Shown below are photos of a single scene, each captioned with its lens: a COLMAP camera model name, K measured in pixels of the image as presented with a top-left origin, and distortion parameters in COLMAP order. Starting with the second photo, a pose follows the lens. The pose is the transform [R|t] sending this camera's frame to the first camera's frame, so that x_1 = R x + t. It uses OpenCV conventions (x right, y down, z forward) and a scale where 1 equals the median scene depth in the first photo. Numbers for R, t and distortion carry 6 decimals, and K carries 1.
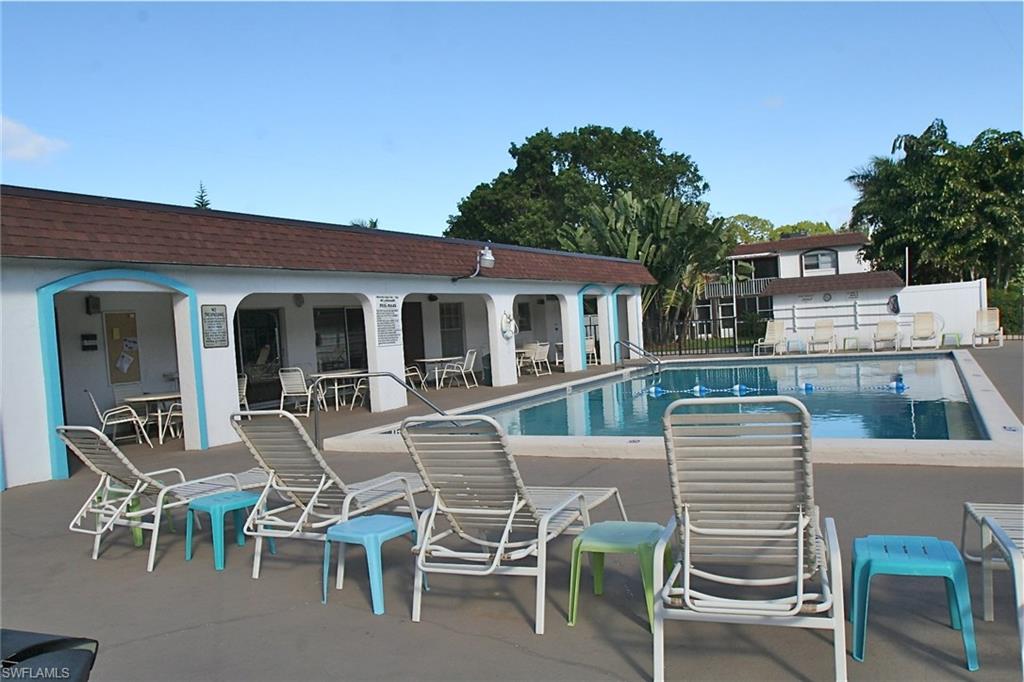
lens RADIAL K [[846.6, 0, 512.0], [0, 846.6, 341.0], [0, 0, 1]] dist [-0.007445, -0.000897]
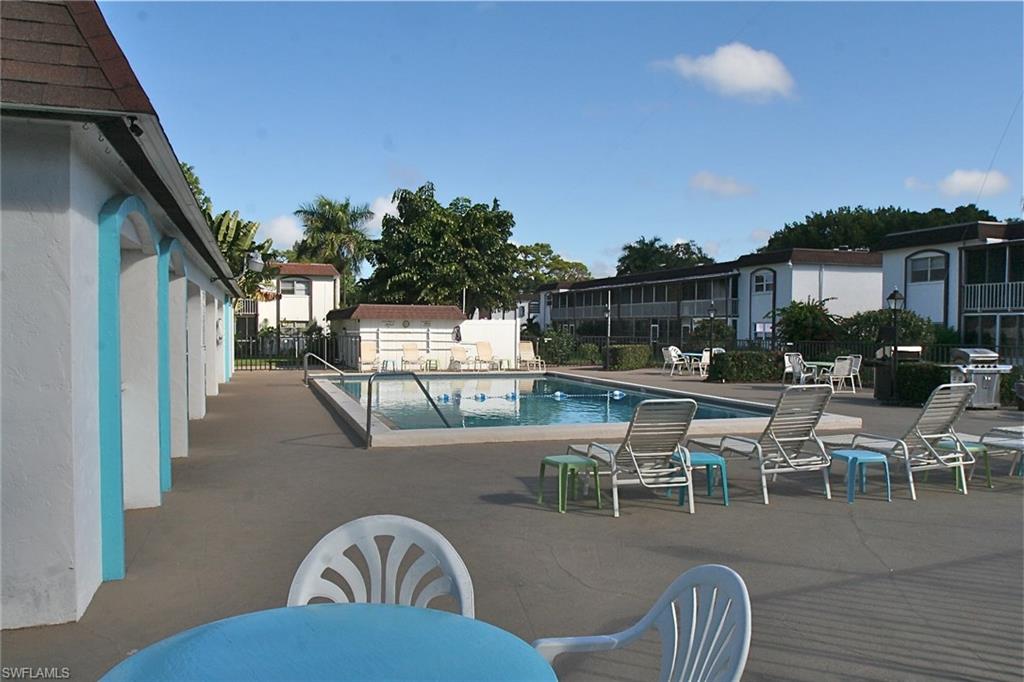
lens RADIAL K [[861.9, 0, 512.0], [0, 861.9, 341.0], [0, 0, 1]] dist [-0.000838, 0.000533]
pose [[0.698563, 0.055442, 0.713397, -0.297329], [-0.035457, 0.998451, -0.042875, 0.013629], [-0.714669, 0.004656, 0.699447, 0.061077]]
